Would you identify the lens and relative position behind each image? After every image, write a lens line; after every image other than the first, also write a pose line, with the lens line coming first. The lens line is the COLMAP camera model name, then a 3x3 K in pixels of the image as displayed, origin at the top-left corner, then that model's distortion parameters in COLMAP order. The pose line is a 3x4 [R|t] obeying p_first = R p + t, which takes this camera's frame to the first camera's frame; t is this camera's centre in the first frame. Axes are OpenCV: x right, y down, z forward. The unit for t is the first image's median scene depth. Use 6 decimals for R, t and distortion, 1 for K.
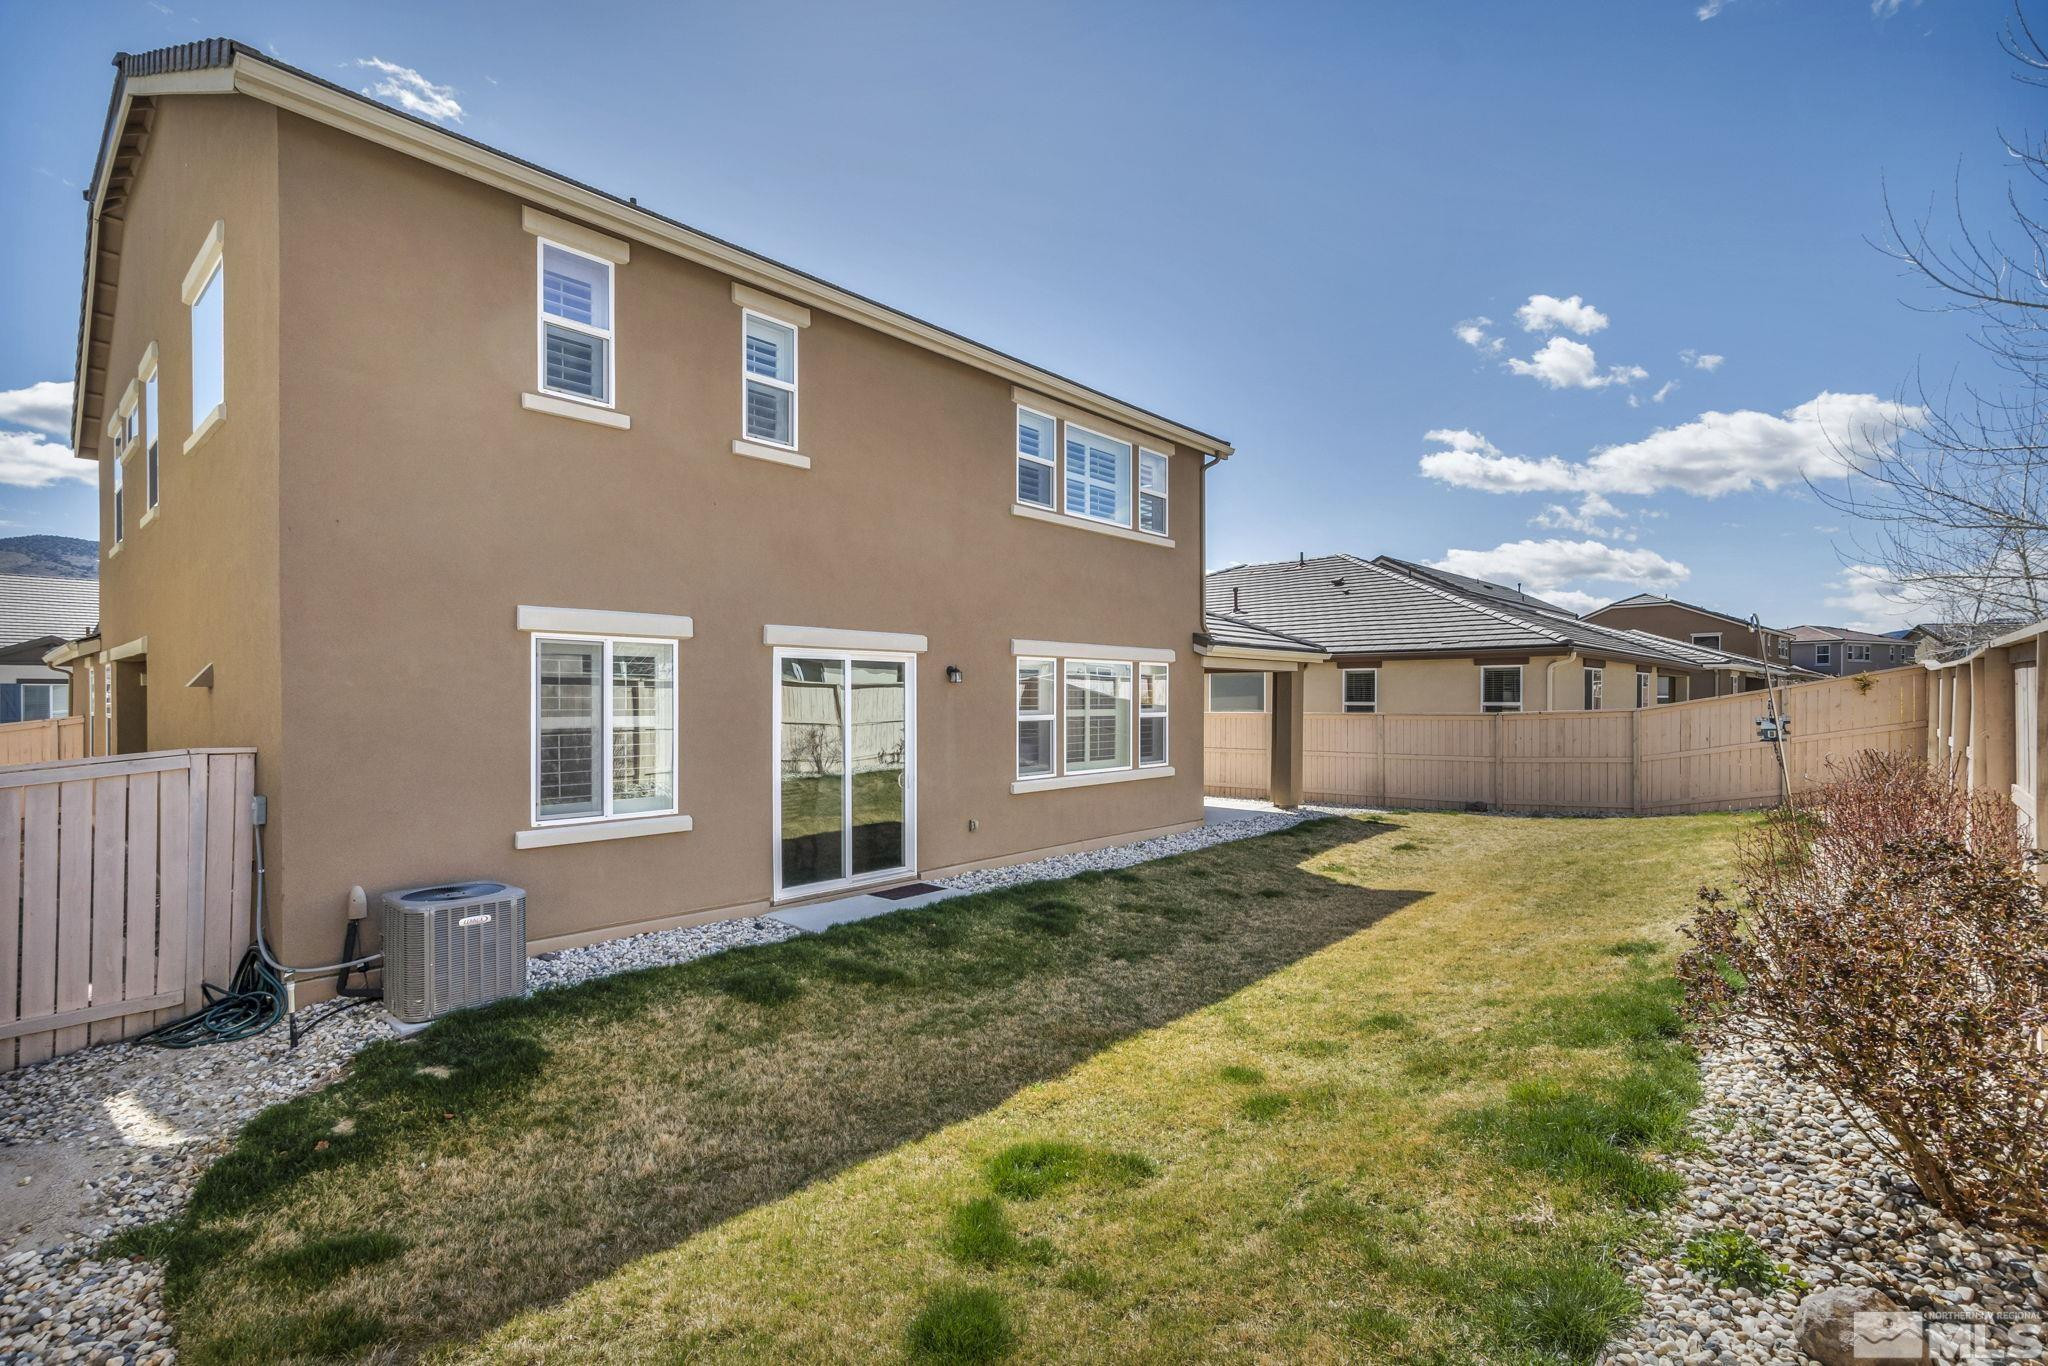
lens RADIAL K [[918.0, 0, 1024.9], [0, 918.0, 713.8], [0, 0, 1]] dist [0.017717, 0.000196]
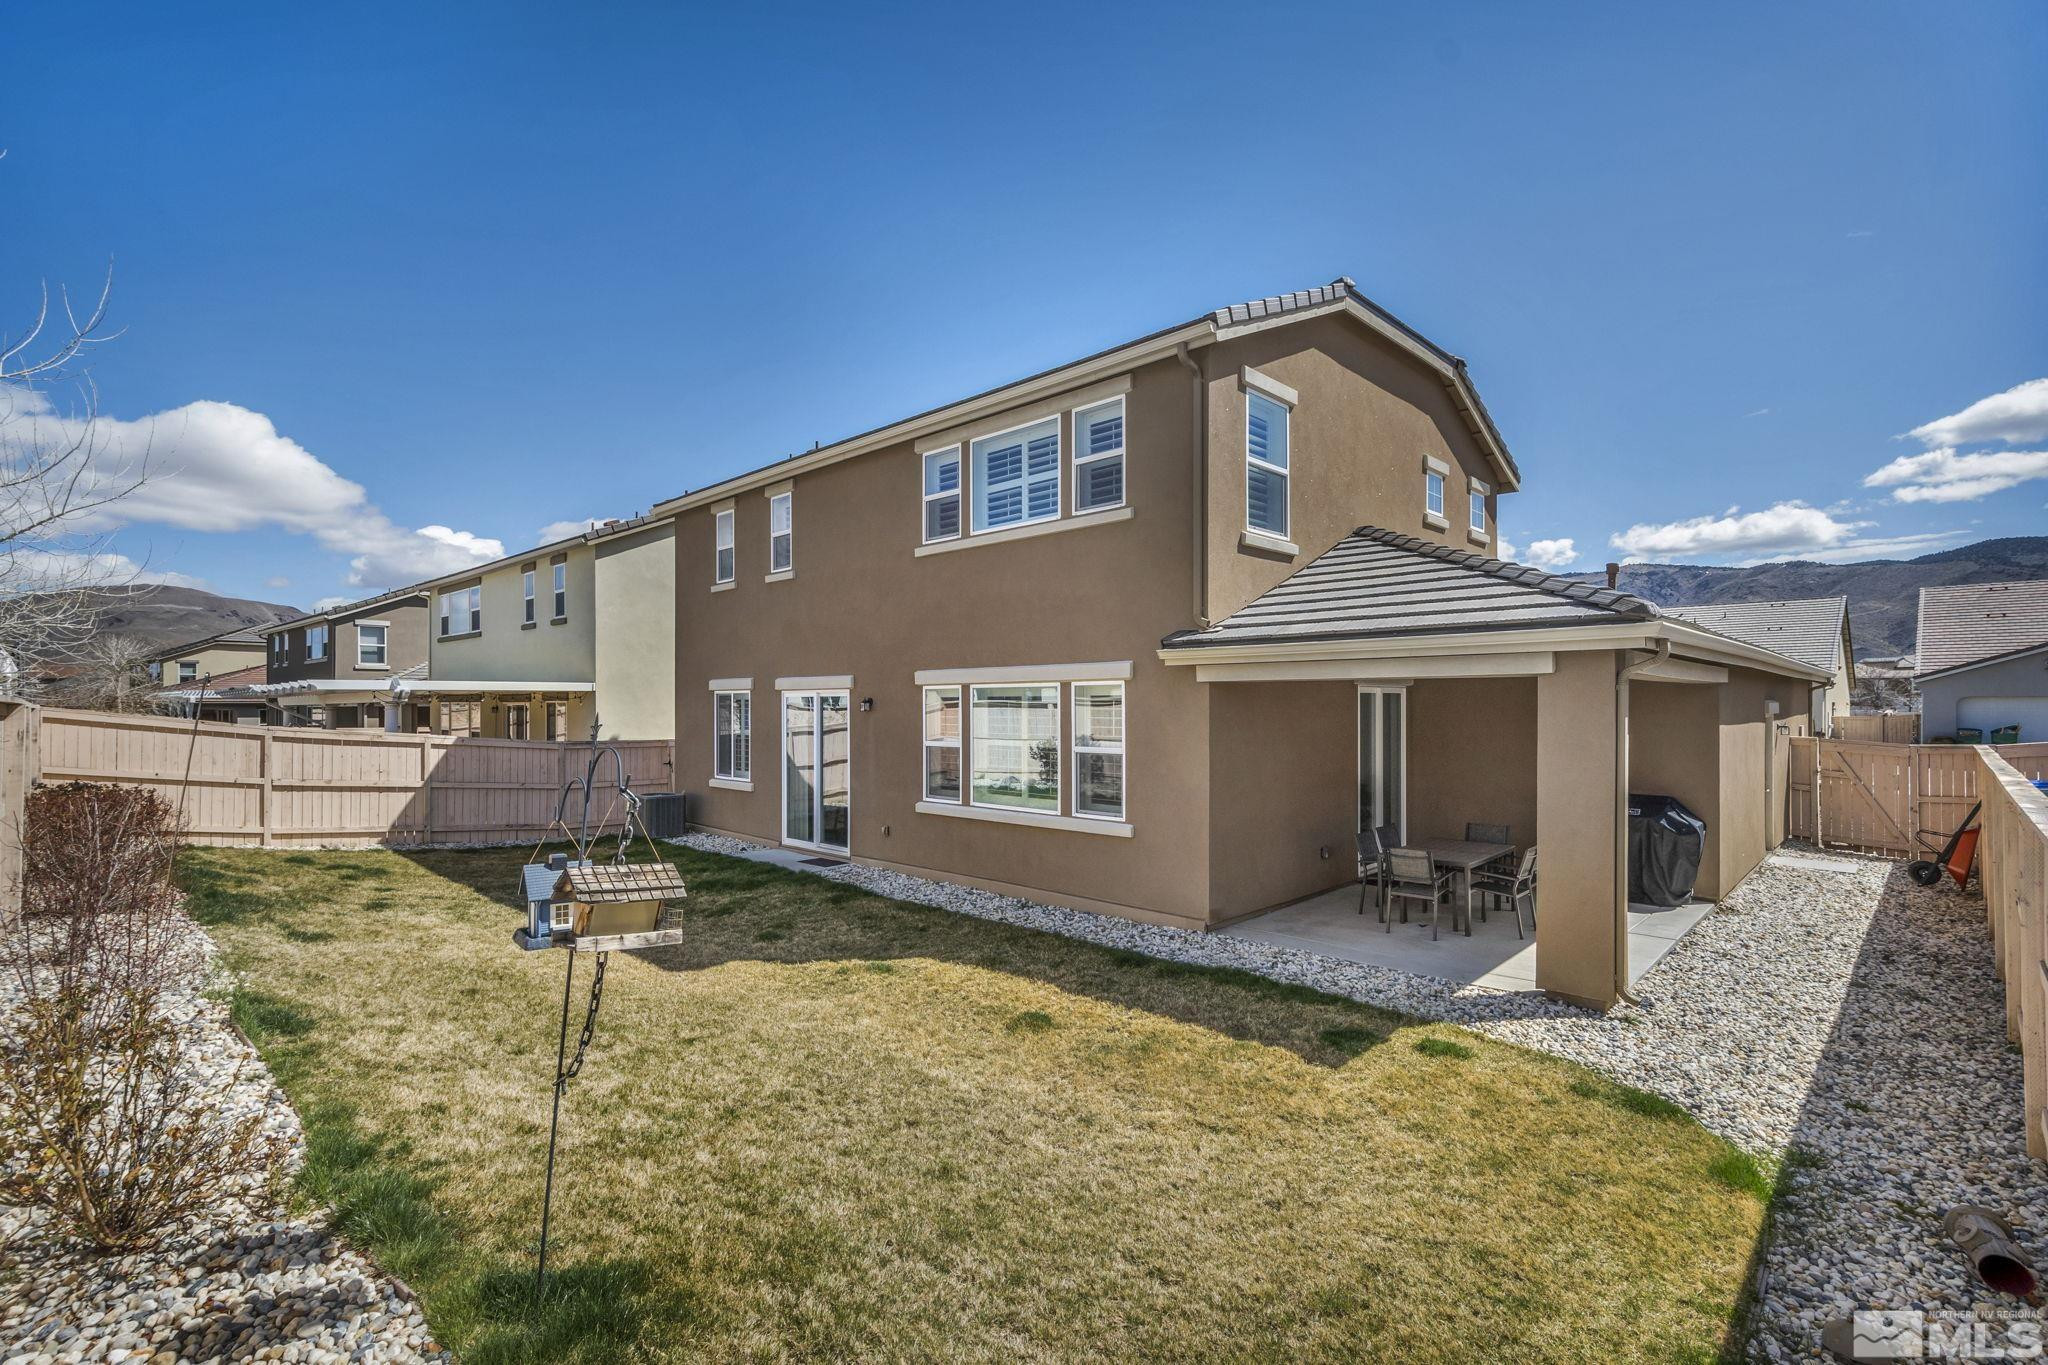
lens RADIAL K [[955.1, 0, 1027.8], [0, 955.1, 710.5], [0, 0, 1]] dist [0.000594, 0.000465]
pose [[-0.040776, 0.006212, -0.999149, 1.118850], [-0.014586, 0.999870, 0.006812, -0.042970], [0.999062, 0.014851, -0.040680, 1.175167]]
